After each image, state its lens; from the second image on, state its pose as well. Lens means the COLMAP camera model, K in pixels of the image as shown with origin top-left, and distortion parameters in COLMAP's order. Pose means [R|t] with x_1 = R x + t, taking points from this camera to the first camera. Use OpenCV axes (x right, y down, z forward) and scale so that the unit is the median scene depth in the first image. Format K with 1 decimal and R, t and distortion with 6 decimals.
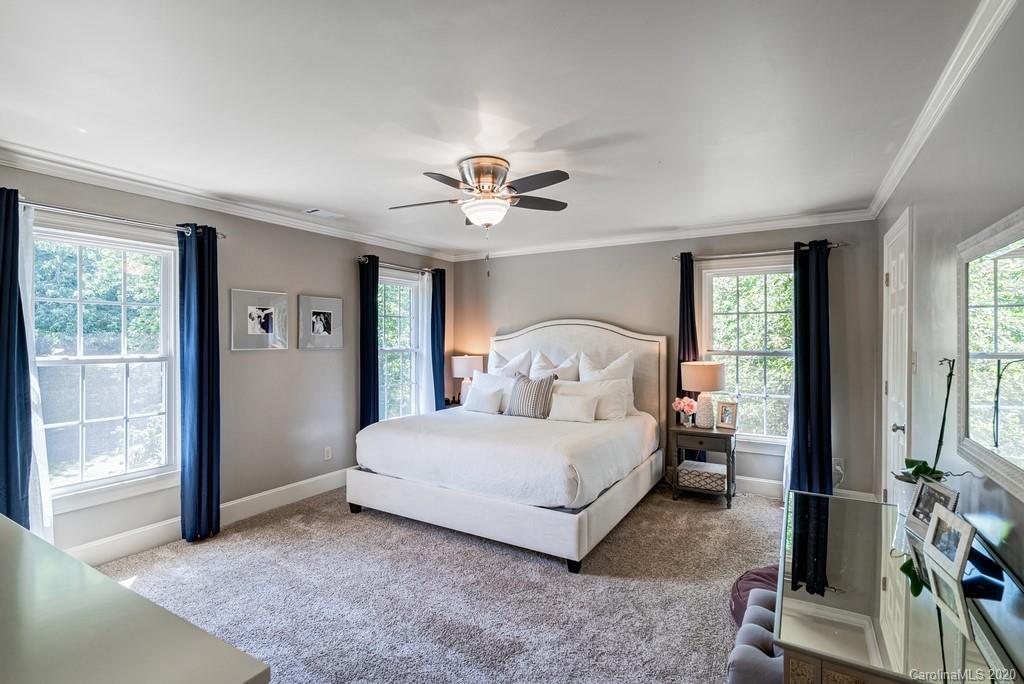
lens RADIAL K [[479.9, 0, 512.0], [0, 479.9, 342.0], [0, 0, 1]] dist [-0.000142, -0.000019]
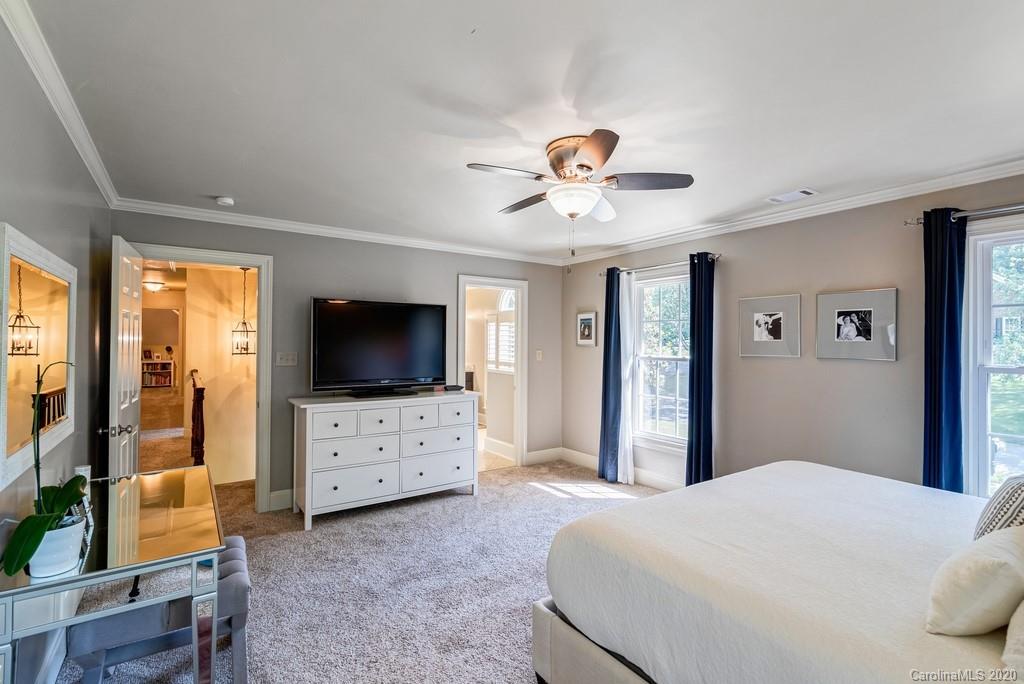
lens RADIAL K [[474.2, 0, 512.0], [0, 474.2, 342.0], [0, 0, 1]] dist [0.000105, 0.000001]
pose [[-0.410852, -0.001225, -0.911701, 0.570022], [-0.011123, 0.999931, 0.003669, -0.011506], [0.911634, 0.011648, -0.410838, 0.918569]]
